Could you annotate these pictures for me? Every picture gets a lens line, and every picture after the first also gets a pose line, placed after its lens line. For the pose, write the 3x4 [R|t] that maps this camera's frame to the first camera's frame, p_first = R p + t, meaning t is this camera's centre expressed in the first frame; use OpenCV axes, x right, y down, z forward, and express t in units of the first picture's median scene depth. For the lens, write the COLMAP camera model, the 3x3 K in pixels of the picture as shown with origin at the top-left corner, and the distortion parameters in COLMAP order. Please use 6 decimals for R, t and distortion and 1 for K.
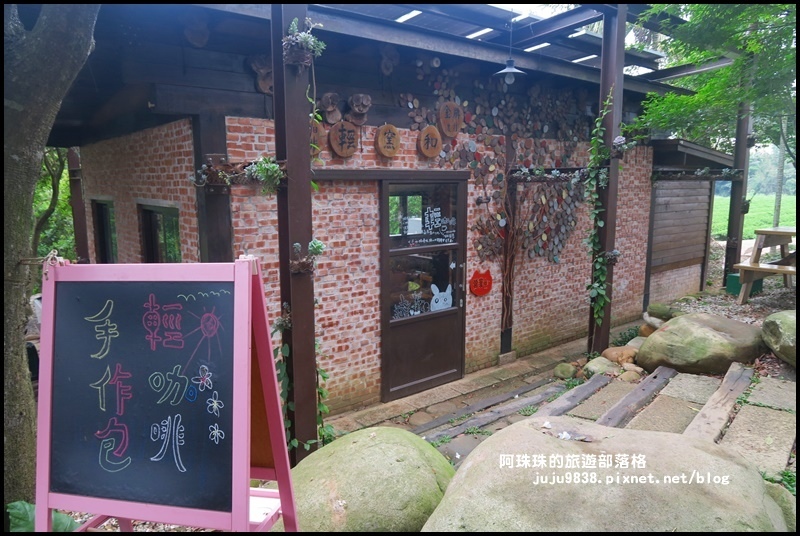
lens RADIAL K [[567.3, 0, 400.0], [0, 567.3, 268.0], [0, 0, 1]] dist [-0.005247, -0.001336]
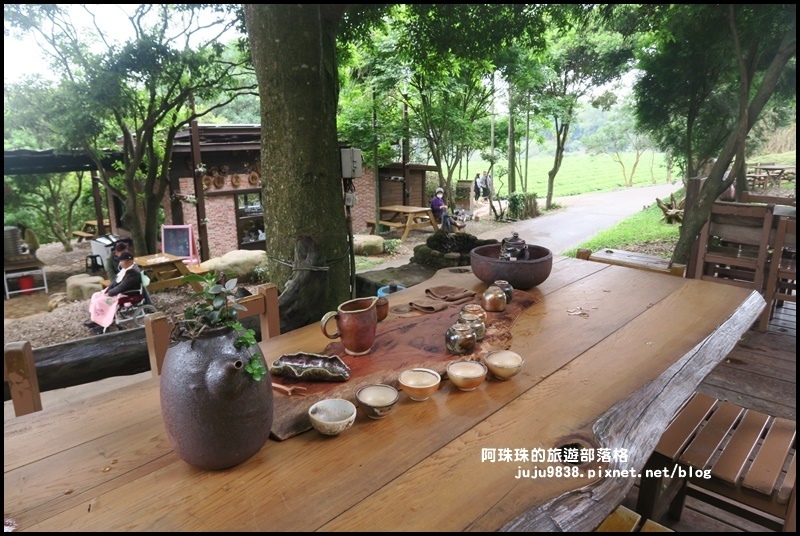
lens RADIAL K [[542.9, 0, 400.0], [0, 542.9, 268.0], [0, 0, 1]] dist [0.001659, 0.000726]
pose [[0.992629, -0.028444, 0.117804, 0.483971], [0.017603, 0.995598, 0.092056, -0.019581], [-0.119904, -0.089304, 0.988761, -1.933076]]
